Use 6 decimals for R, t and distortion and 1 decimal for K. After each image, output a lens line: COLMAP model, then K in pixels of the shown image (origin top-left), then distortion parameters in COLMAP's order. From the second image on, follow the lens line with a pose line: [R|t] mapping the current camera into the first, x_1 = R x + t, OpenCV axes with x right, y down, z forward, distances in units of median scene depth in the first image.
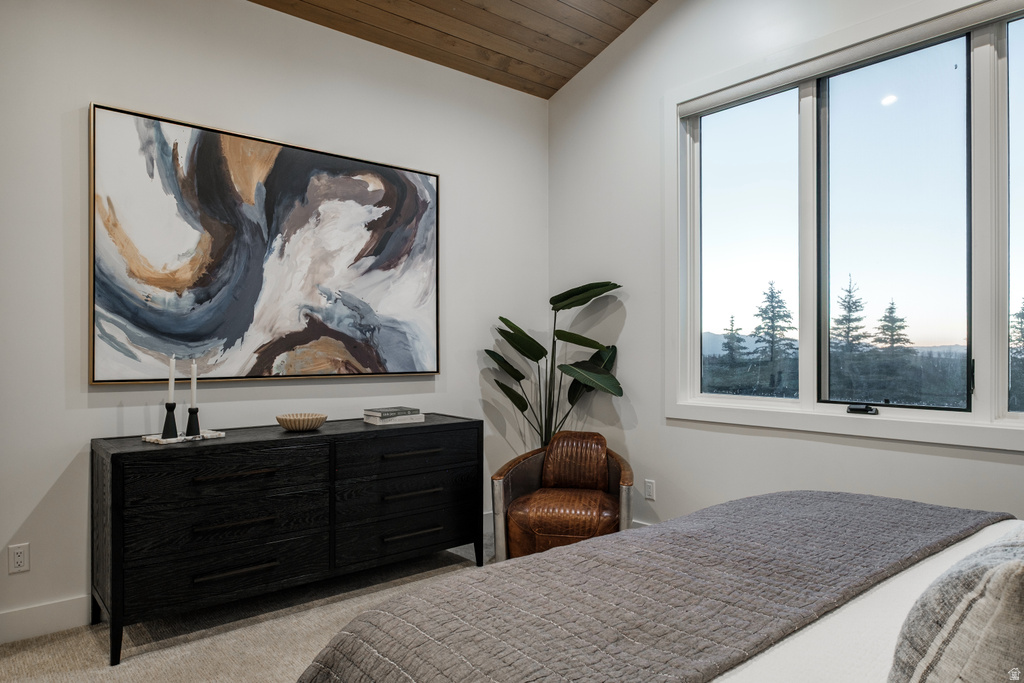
lens RADIAL K [[667.6, 0, 512.1], [0, 667.6, 343.3], [0, 0, 1]] dist [-0.002076, -0.001659]
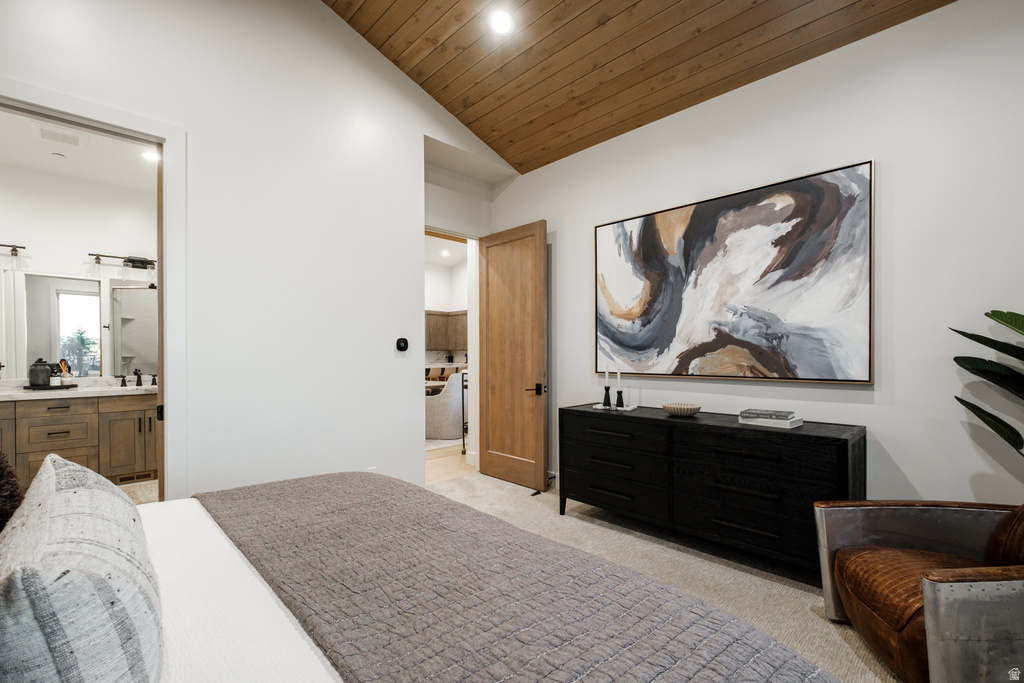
lens RADIAL K [[440.5, 0, 513.5], [0, 440.5, 357.5], [0, 0, 1]] dist [-0.005051, -0.000519]
pose [[0.076253, 0.003356, -0.997083, 0.510512], [0.004116, 0.999985, 0.003681, 0.008014], [0.997080, -0.004385, 0.076238, 0.561888]]
